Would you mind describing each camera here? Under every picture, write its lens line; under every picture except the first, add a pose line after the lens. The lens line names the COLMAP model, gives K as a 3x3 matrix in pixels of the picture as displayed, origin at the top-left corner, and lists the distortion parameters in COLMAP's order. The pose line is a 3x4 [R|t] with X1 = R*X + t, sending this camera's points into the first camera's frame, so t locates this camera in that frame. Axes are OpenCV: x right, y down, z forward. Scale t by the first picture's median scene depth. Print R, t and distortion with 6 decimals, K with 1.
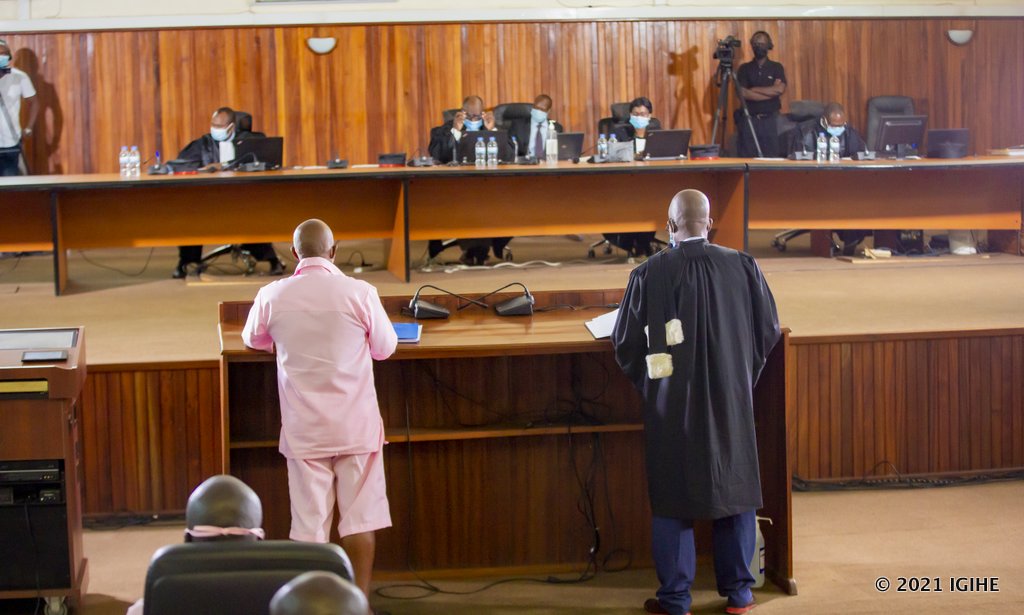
lens RADIAL K [[2152.5, 0, 512.0], [0, 2152.5, 307.5], [0, 0, 1]] dist [-0.301876, 0.131567]
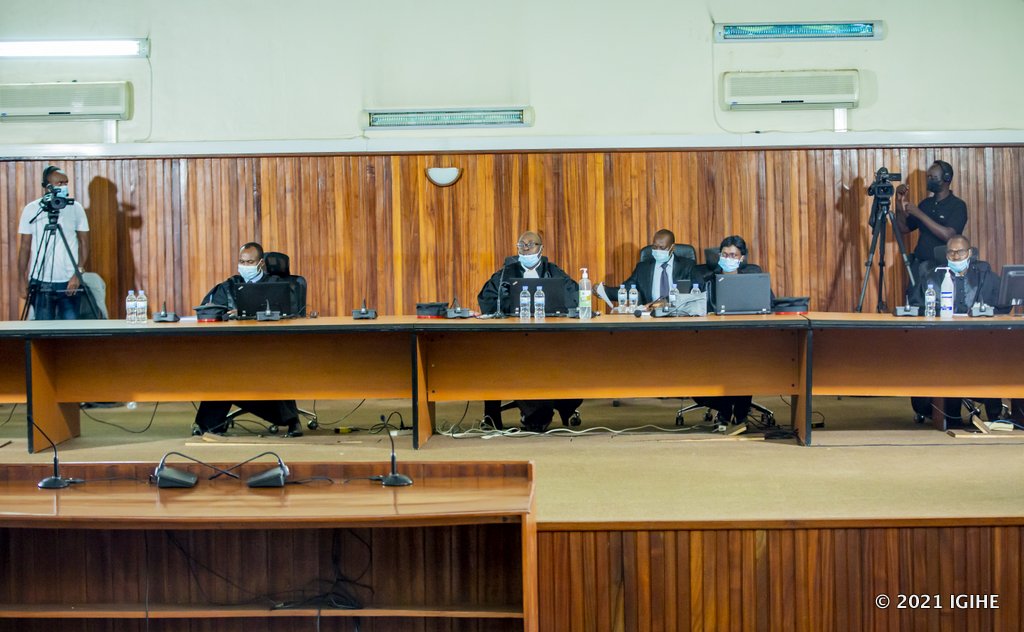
lens RADIAL K [[2614.2, 0, 512.0], [0, 2614.2, 316.0], [0, 0, 1]] dist [-0.130958, -0.347204]
pose [[0.978975, 0.013866, -0.203509, 0.189728], [-0.026181, 0.997976, -0.057945, -0.004297], [0.202293, 0.062055, 0.977357, -0.049530]]
